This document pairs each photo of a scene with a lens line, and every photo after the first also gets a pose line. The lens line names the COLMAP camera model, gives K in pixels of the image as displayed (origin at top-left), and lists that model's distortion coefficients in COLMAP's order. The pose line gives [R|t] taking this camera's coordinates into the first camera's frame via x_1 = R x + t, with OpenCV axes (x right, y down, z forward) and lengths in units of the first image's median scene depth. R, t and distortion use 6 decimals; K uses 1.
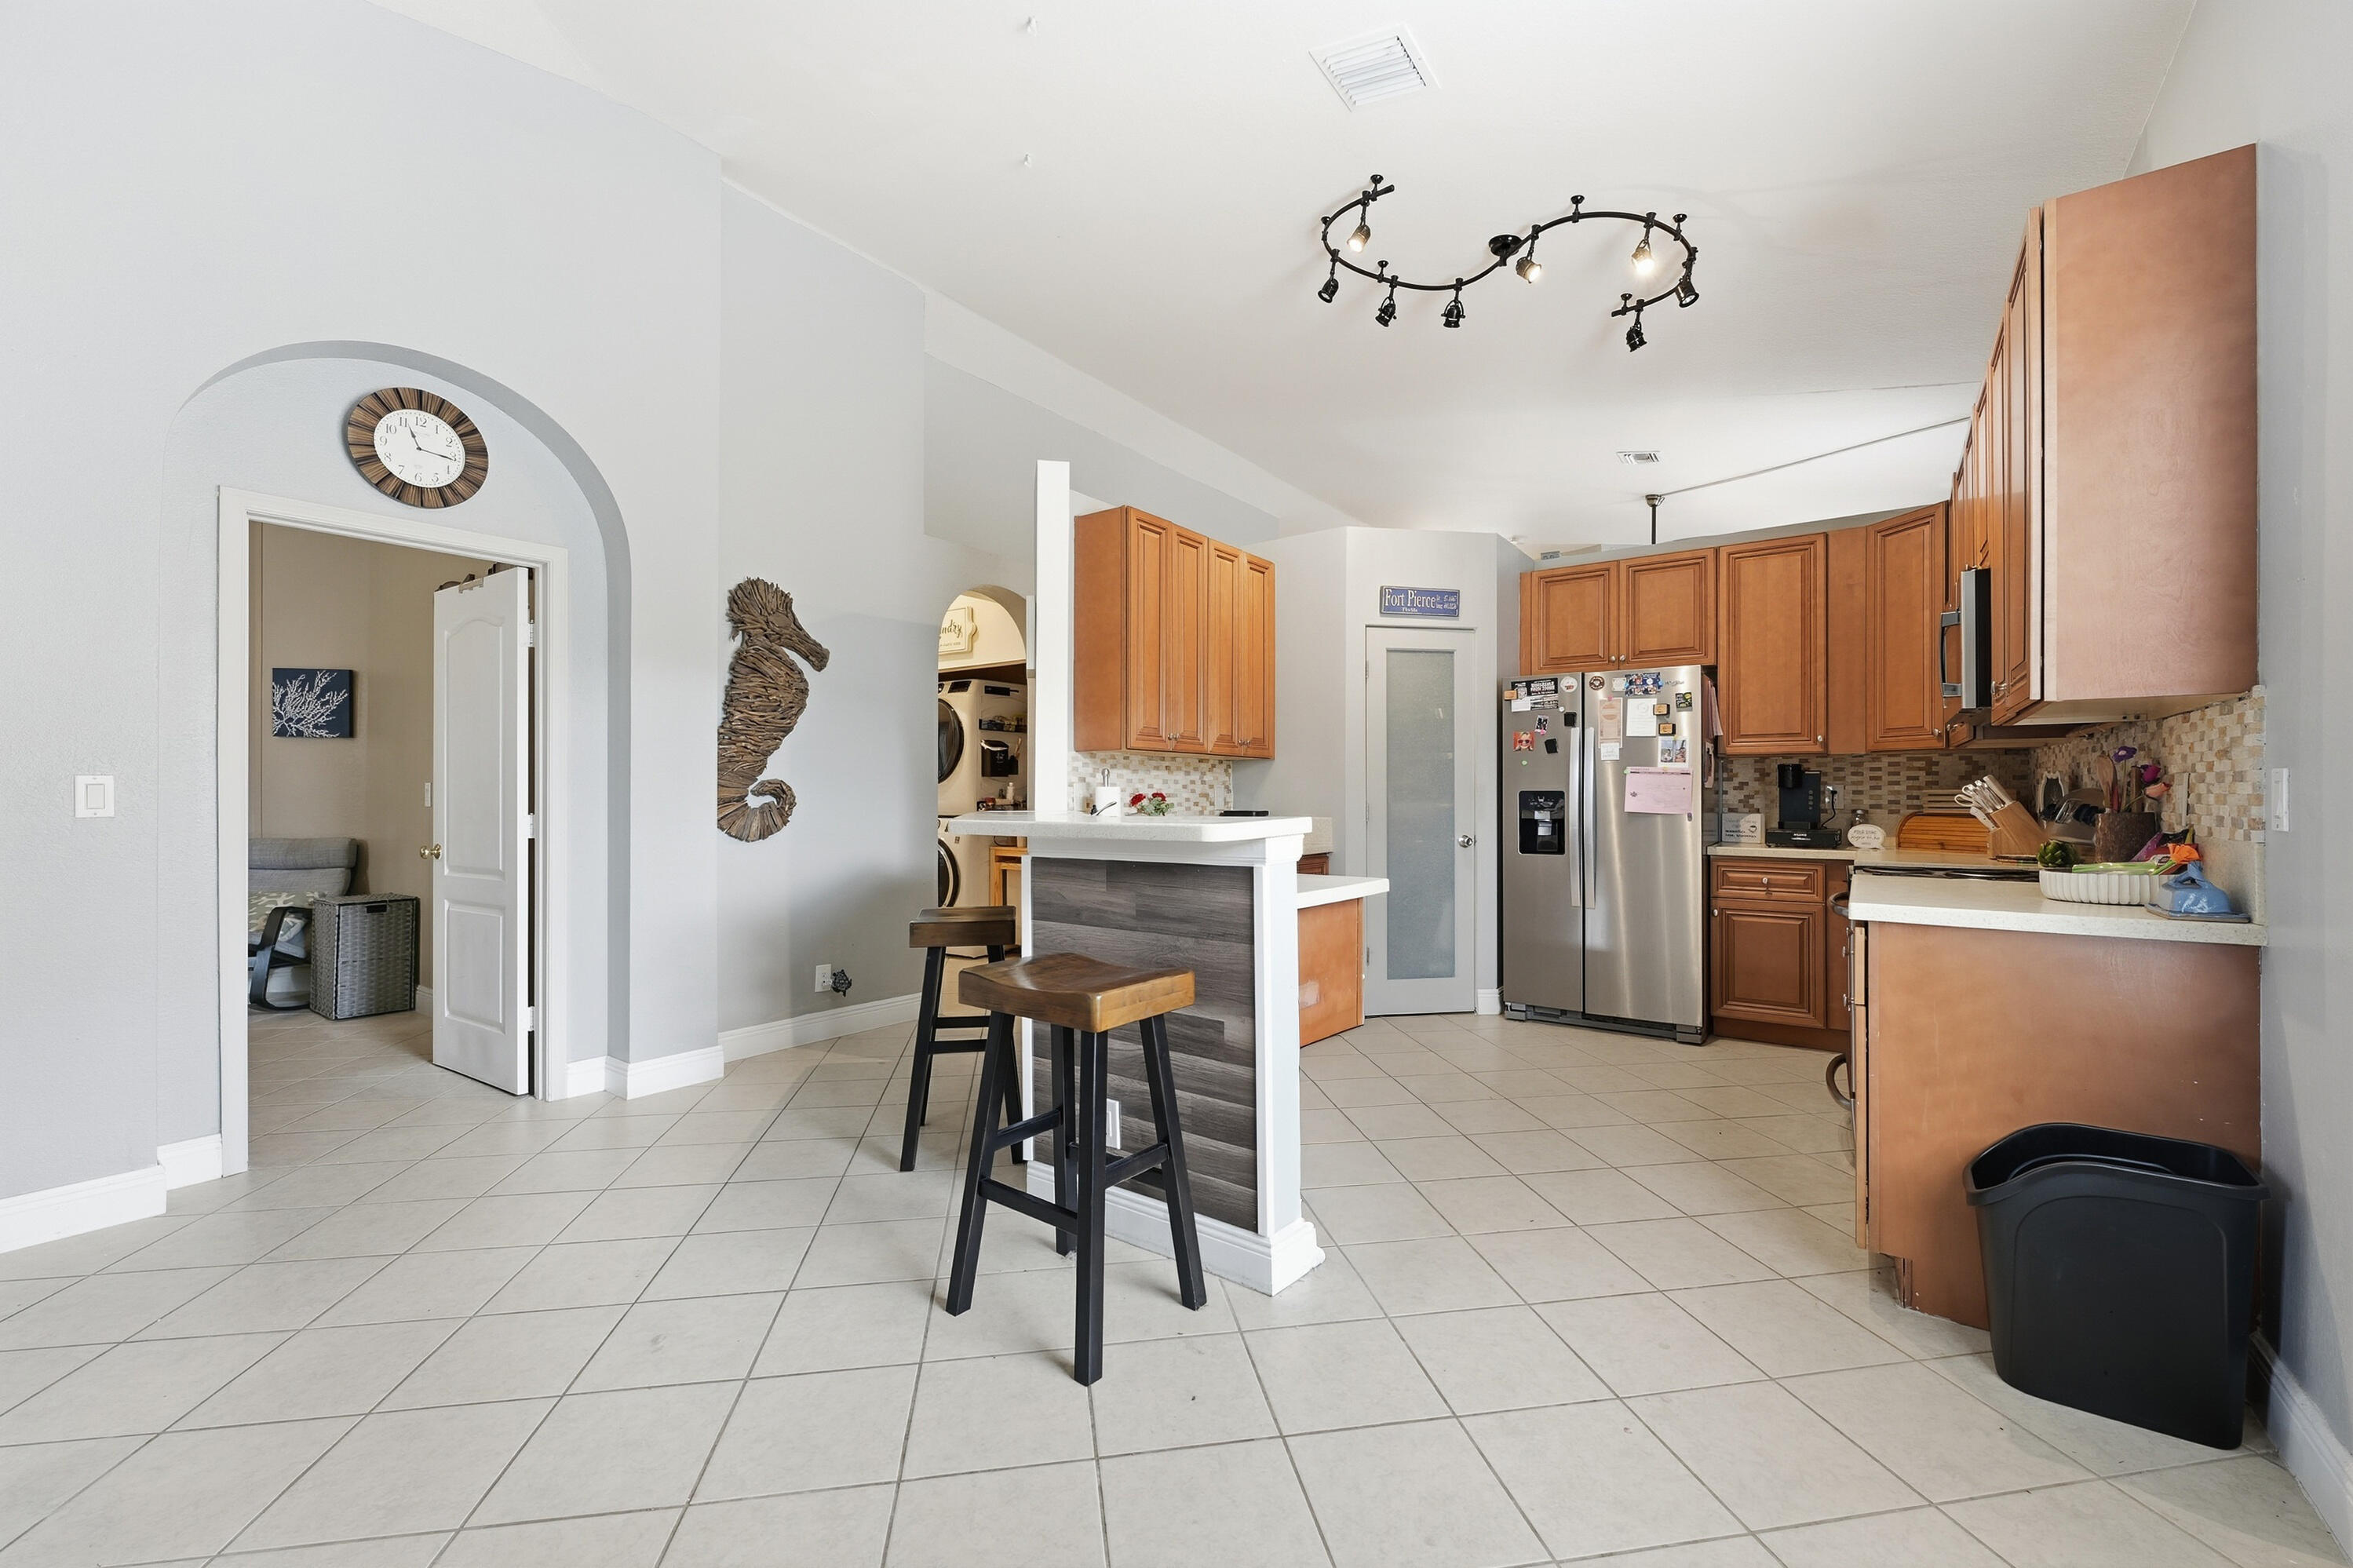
lens RADIAL K [[953.4, 0, 1167.5], [0, 953.4, 793.1], [0, 0, 1]] dist [0.000438, 0.000032]
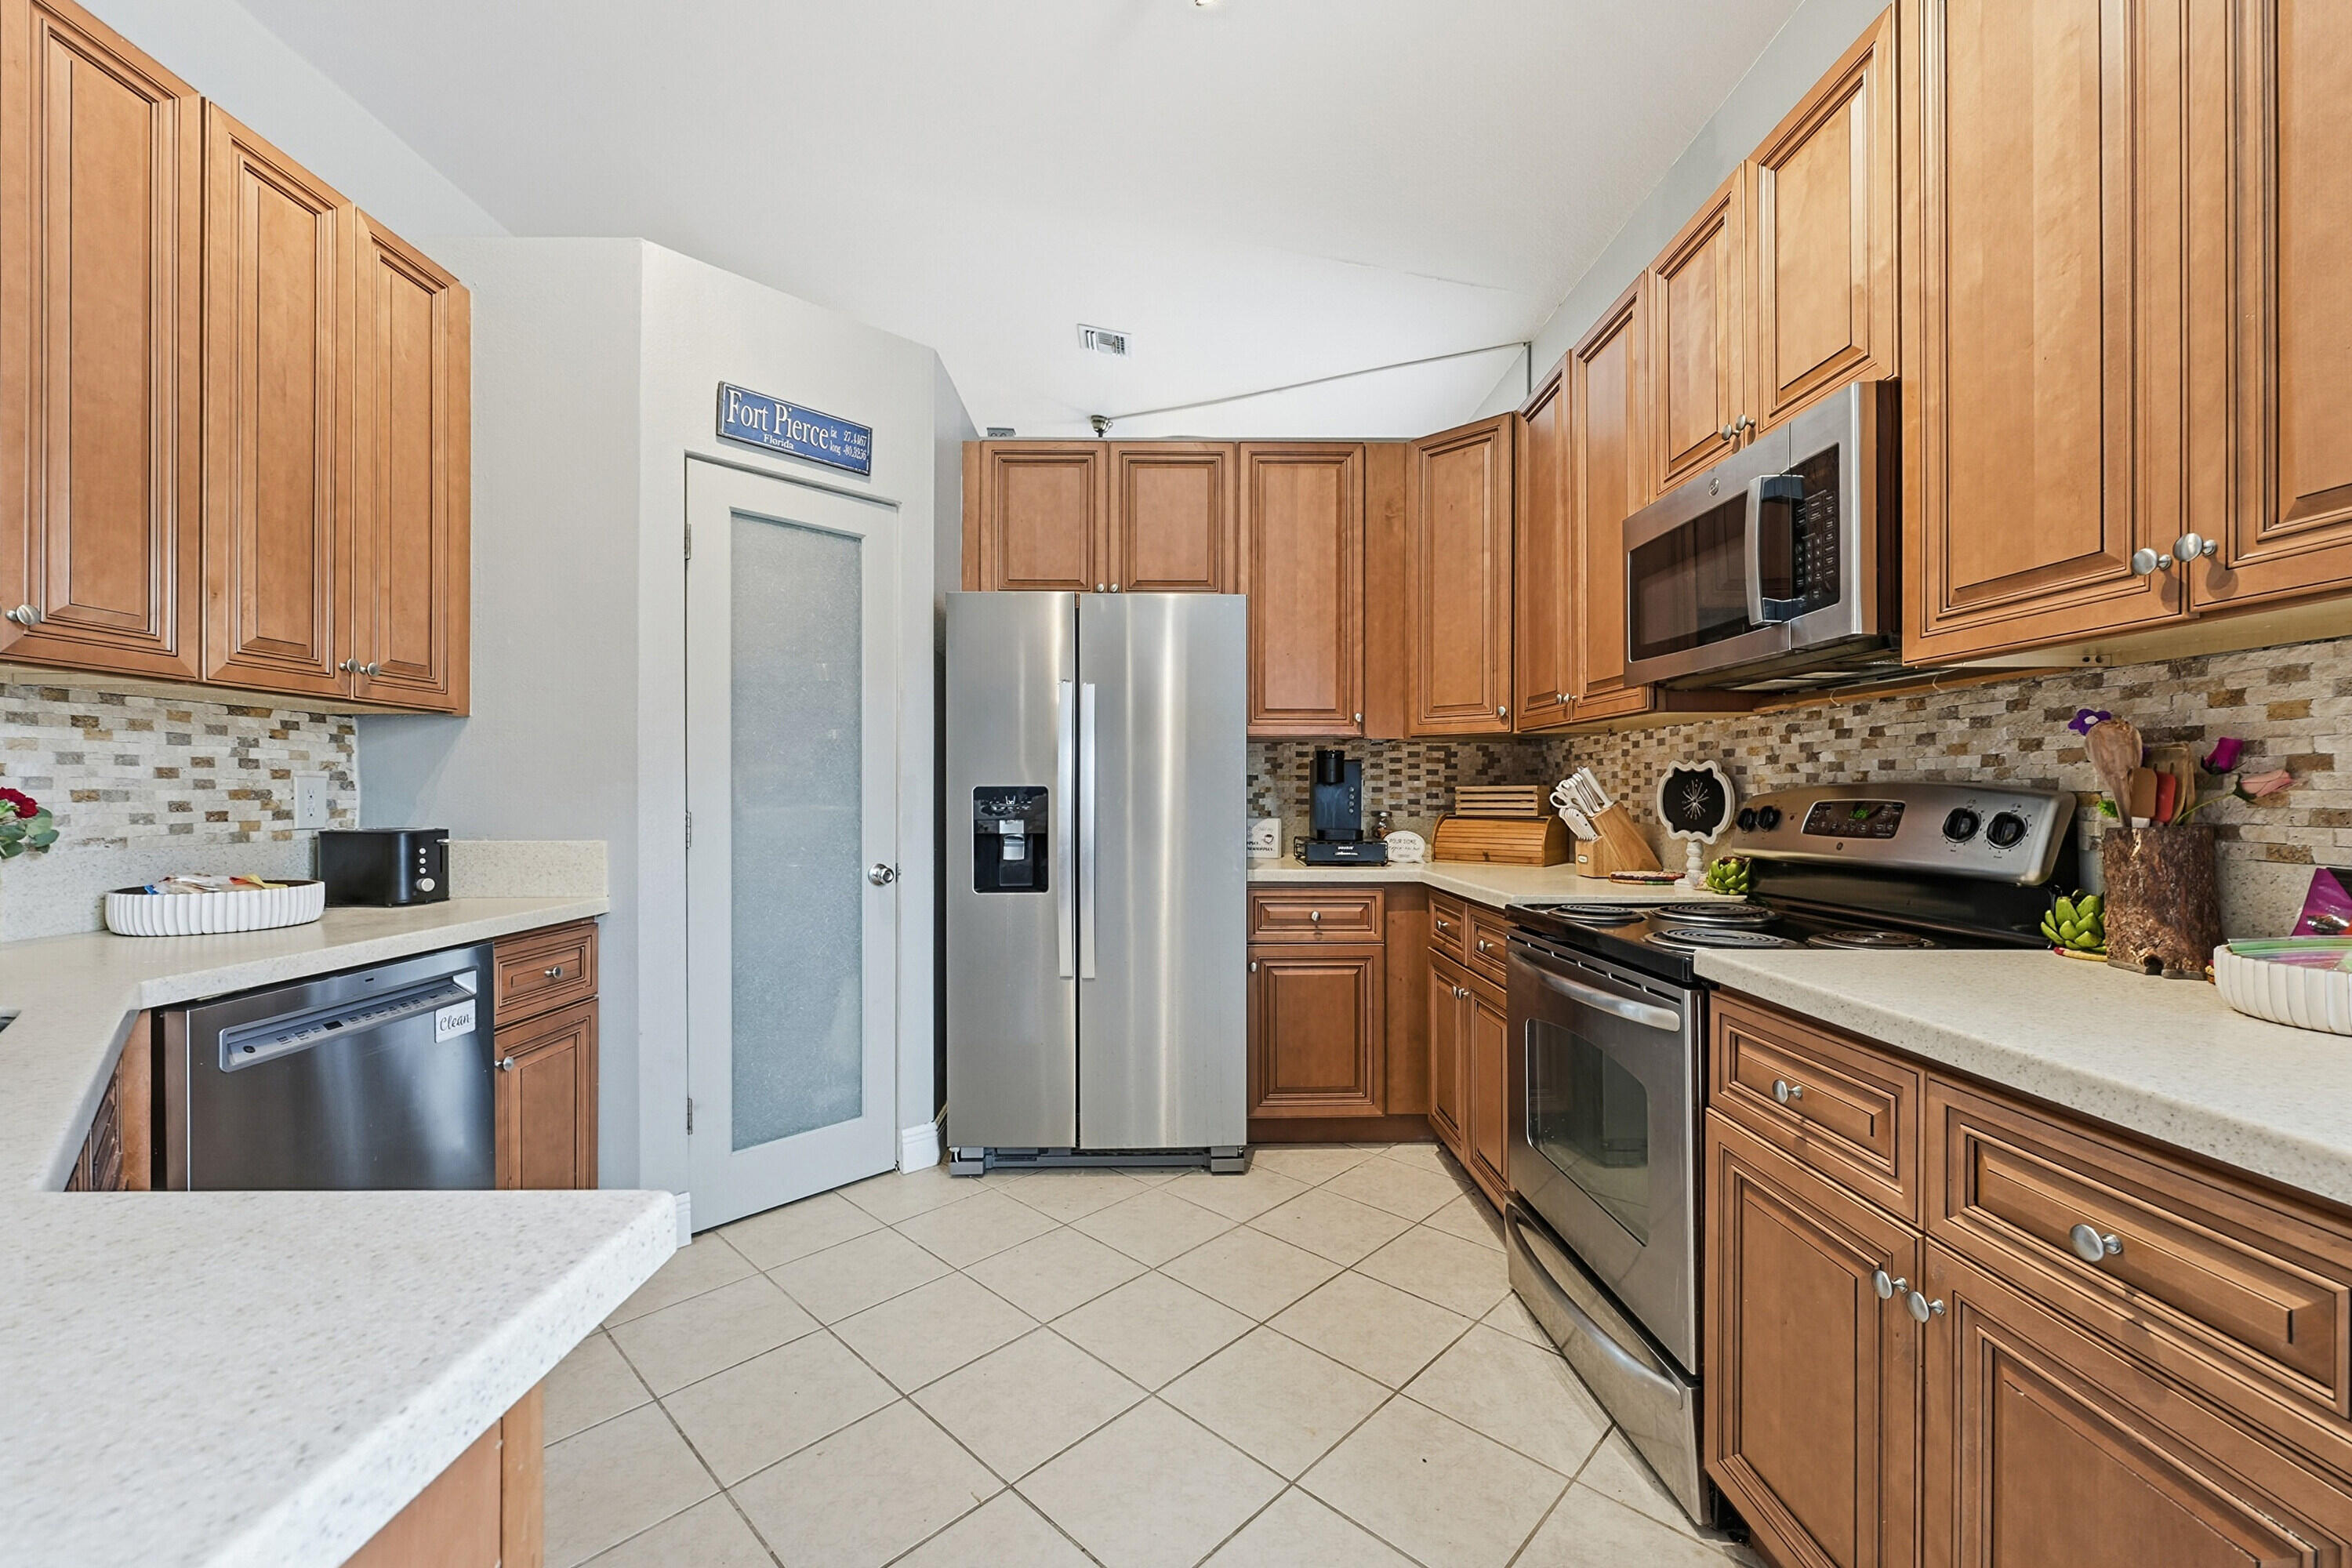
lens RADIAL K [[944.4, 0, 1185.3], [0, 944.4, 788.4], [0, 0, 1]] dist [0.001057, 0.000140]
pose [[0.791190, 0.001814, 0.611567, 0.119008], [-0.001244, 0.999998, -0.001358, -0.000361], [-0.611569, 0.000314, 0.791191, 0.474164]]
